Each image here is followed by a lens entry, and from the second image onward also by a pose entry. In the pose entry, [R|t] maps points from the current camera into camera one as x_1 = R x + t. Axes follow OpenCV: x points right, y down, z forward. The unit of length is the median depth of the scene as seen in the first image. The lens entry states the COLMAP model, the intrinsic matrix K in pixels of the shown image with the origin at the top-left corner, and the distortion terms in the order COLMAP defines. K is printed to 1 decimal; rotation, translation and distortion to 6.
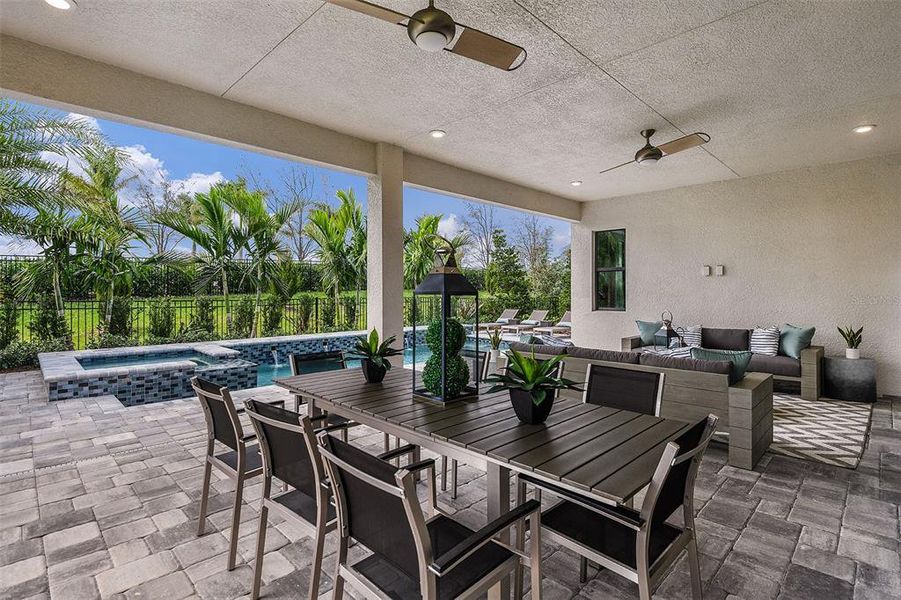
lens RADIAL K [[438.8, 0, 450.5], [0, 438.8, 300.0], [0, 0, 1]] dist [-0.022572, 0.000638]
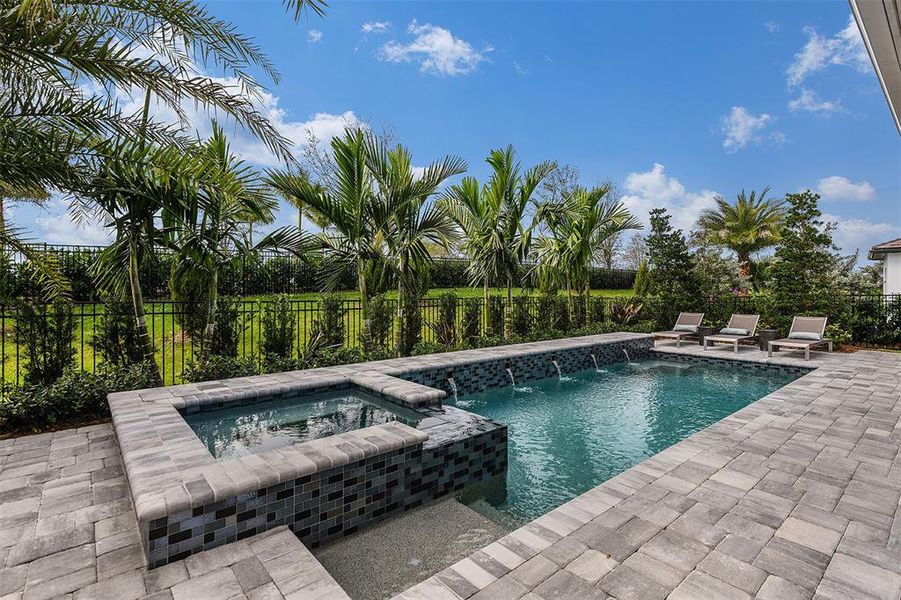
lens RADIAL K [[434.7, 0, 450.5], [0, 434.7, 300.0], [0, 0, 1]] dist [0.001001, -0.000483]
pose [[0.996776, 0.002415, -0.080204, -0.395887], [-0.002107, 0.999990, 0.003922, -0.004204], [0.080212, -0.003740, 0.996771, 0.396495]]
